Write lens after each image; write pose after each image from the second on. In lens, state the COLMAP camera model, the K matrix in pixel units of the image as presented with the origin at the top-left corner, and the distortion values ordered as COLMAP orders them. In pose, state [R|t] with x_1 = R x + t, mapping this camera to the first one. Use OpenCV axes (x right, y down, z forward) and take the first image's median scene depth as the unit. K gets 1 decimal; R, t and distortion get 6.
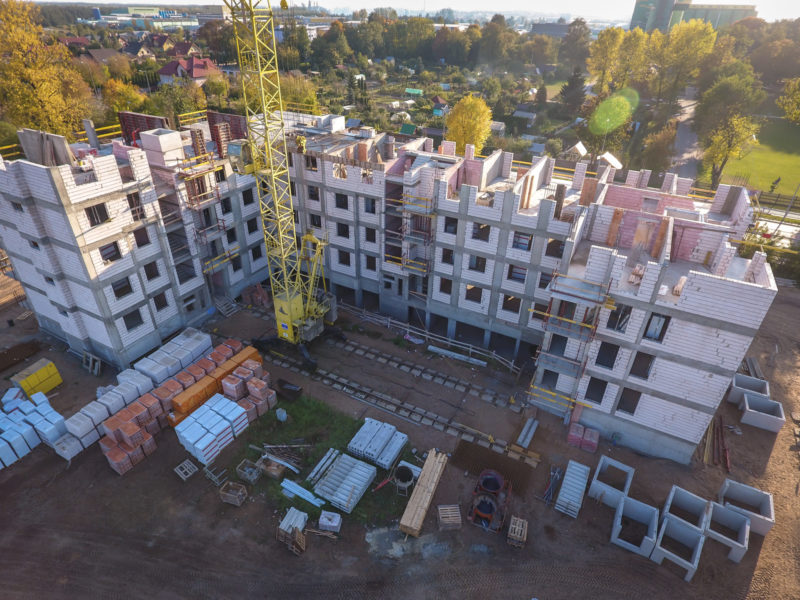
lens RADIAL K [[471.6, 0, 400.0], [0, 471.6, 300.0], [0, 0, 1]] dist [-0.001039, -0.002332]
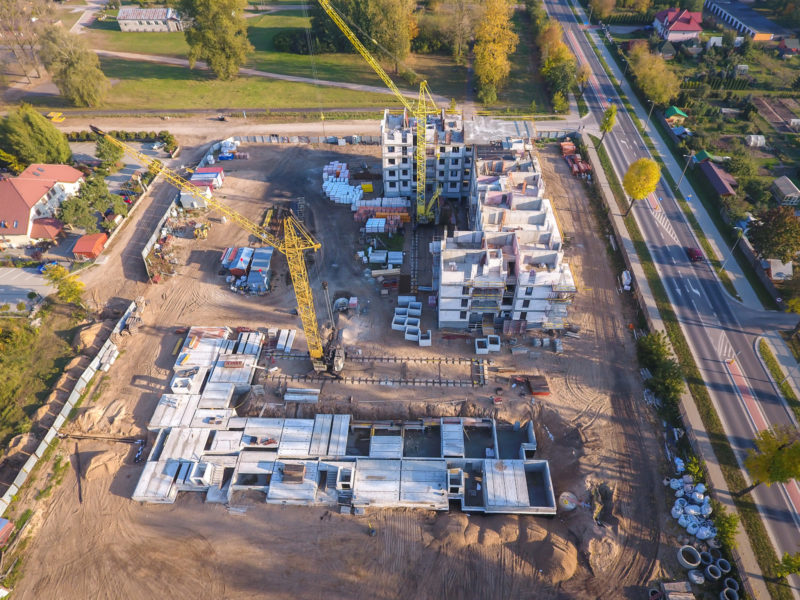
lens RADIAL K [[494.2, 0, 403.8], [0, 494.2, 300.1], [0, 0, 1]] dist [-0.002212, -0.000889]
pose [[0.443082, 0.619463, -0.648031, 1.927446], [-0.451599, 0.778675, 0.435573, -0.781725], [0.774426, 0.099655, 0.624766, -0.795524]]
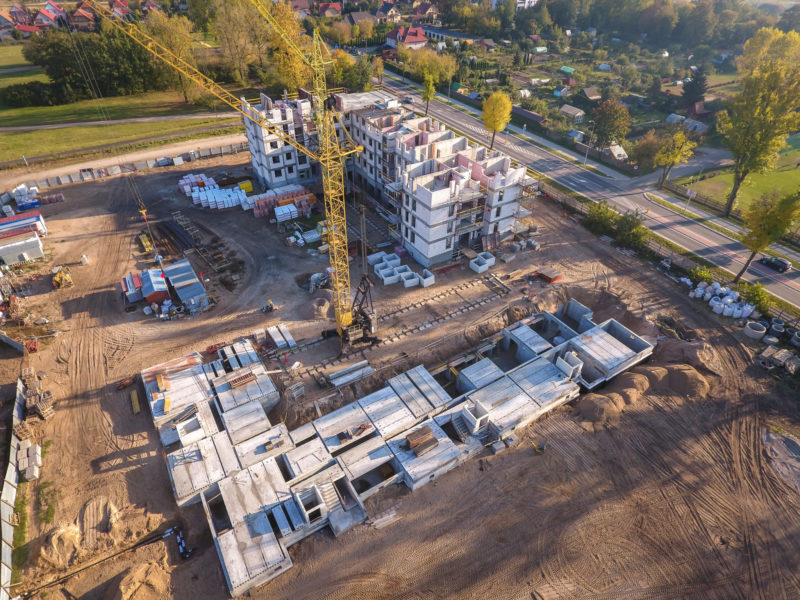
lens RADIAL K [[471.6, 0, 400.0], [0, 471.6, 300.0], [0, 0, 1]] dist [-0.001039, -0.002332]
pose [[0.868594, 0.299621, -0.394680, 1.309461], [-0.257328, 0.953408, 0.157465, 0.131060], [0.423471, -0.035211, 0.905225, -1.147631]]
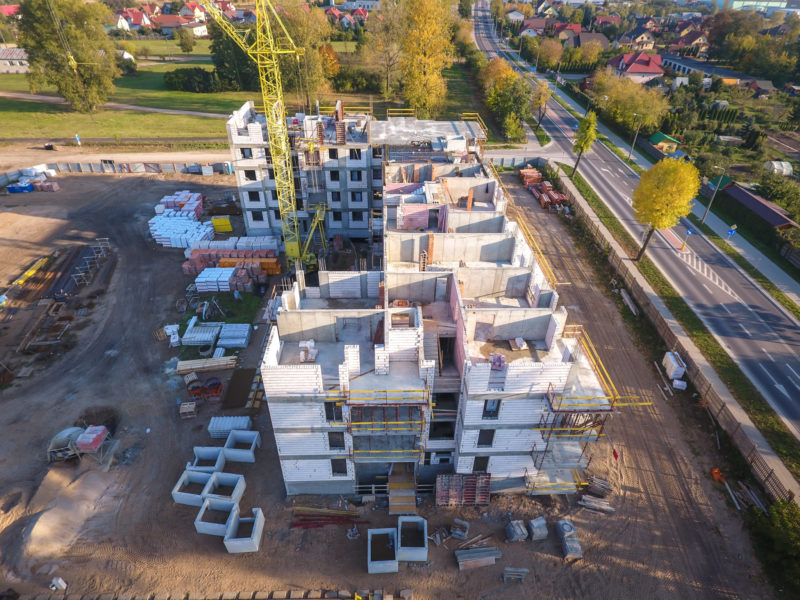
lens RADIAL K [[471.6, 0, 400.0], [0, 471.6, 300.0], [0, 0, 1]] dist [-0.001039, -0.002332]
pose [[0.503481, 0.495328, -0.707924, 1.136050], [-0.460383, 0.847146, 0.265313, -0.416613], [0.731132, 0.192336, 0.654563, 0.305885]]
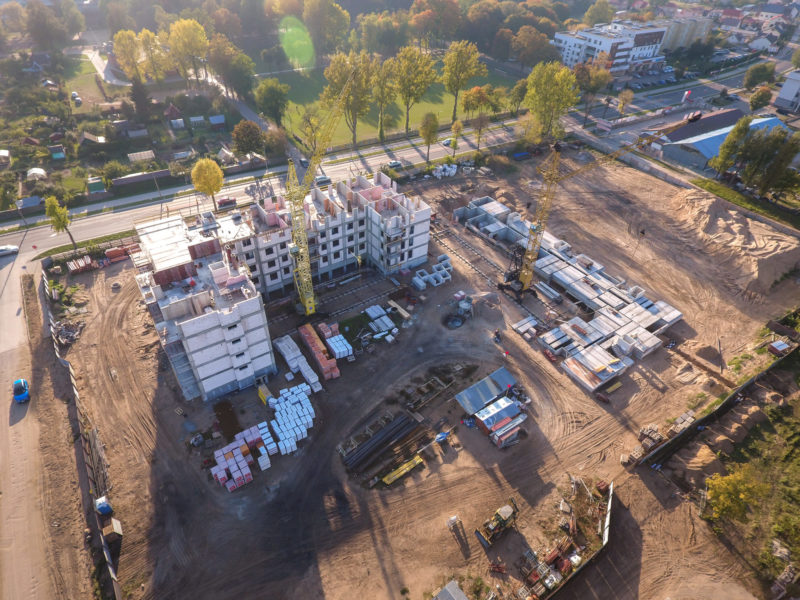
lens RADIAL K [[471.6, 0, 400.0], [0, 471.6, 300.0], [0, 0, 1]] dist [-0.001039, -0.002332]
pose [[0.457086, -0.574396, 0.679074, -1.630225], [0.444119, 0.808902, 0.385274, -0.685096], [-0.770604, 0.125486, 0.624838, -0.781812]]
